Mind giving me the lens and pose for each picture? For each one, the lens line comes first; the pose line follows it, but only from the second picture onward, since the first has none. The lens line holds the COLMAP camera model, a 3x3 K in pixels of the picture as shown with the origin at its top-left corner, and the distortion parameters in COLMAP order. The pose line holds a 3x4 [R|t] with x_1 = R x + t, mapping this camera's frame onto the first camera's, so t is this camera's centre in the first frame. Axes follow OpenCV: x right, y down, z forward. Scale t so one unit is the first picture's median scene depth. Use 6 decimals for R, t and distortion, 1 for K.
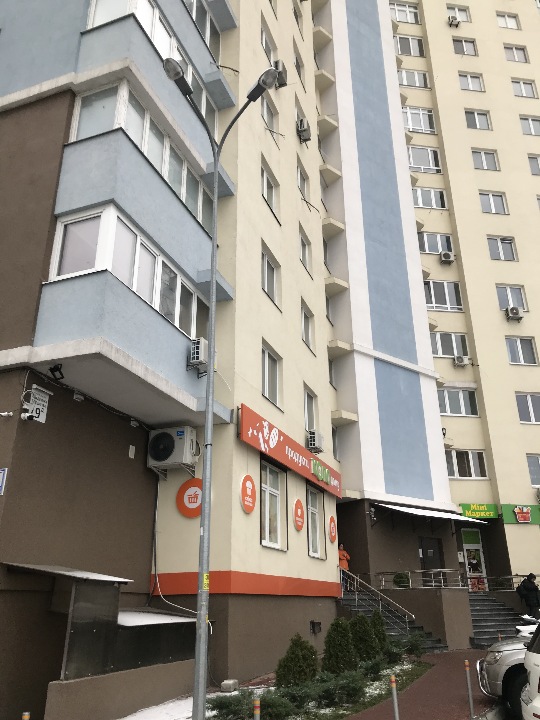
lens RADIAL K [[590.2, 0, 276.9], [0, 590.2, 359.1], [0, 0, 1]] dist [0.025369, -0.035236]
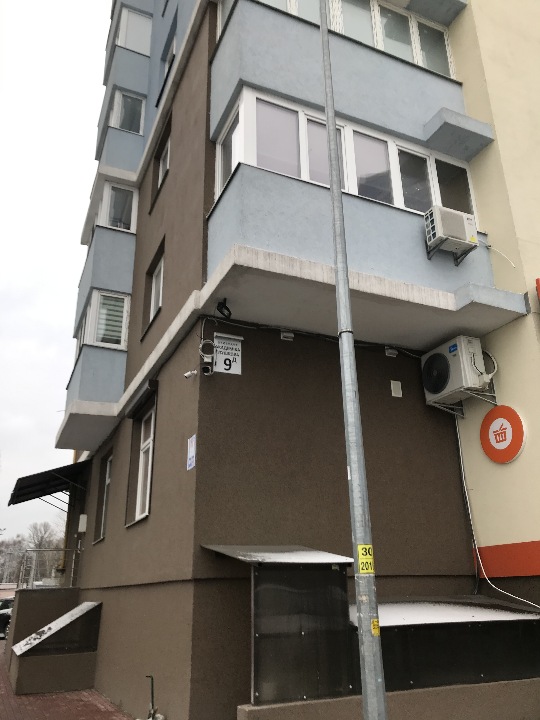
lens RADIAL K [[590.2, 0, 273.4], [0, 590.2, 357.9], [0, 0, 1]] dist [0.025369, -0.035236]
pose [[0.697466, -0.264931, -0.665848, 0.156128], [0.286193, 0.954816, -0.080124, 0.137186], [0.656989, -0.134677, 0.741773, 0.357268]]
